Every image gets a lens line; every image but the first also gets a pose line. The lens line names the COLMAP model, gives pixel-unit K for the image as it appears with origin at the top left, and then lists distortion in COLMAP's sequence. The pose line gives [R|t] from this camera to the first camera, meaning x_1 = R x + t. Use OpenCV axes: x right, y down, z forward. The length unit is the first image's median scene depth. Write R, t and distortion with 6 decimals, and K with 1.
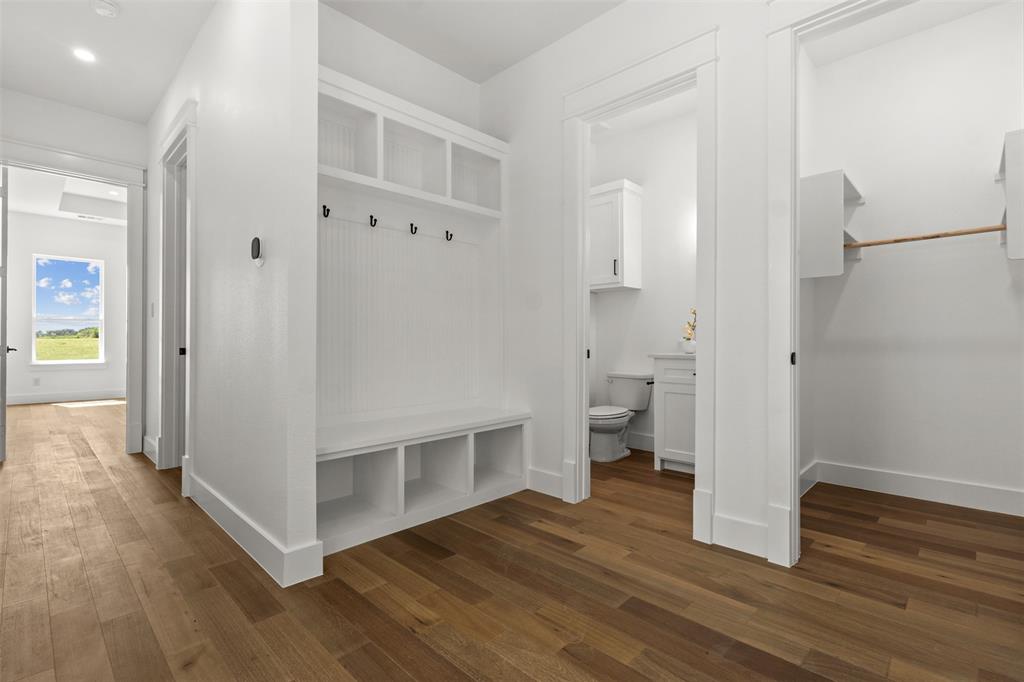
lens RADIAL K [[471.1, 0, 512.0], [0, 471.1, 341.0], [0, 0, 1]] dist [0.002972, 0.000710]
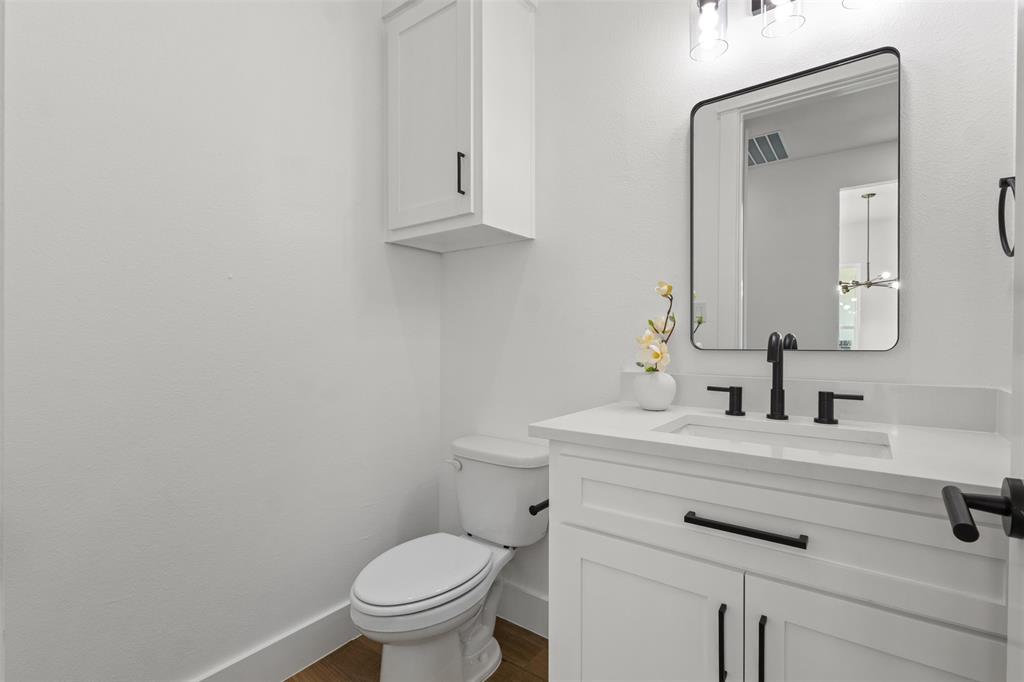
lens RADIAL K [[471.1, 0, 512.0], [0, 471.1, 341.0], [0, 0, 1]] dist [0.002972, 0.000710]
pose [[0.992406, -0.000254, 0.123008, 0.212853], [0.000178, 1.000000, 0.000631, -0.022564], [-0.123008, -0.000604, 0.992406, 0.618968]]
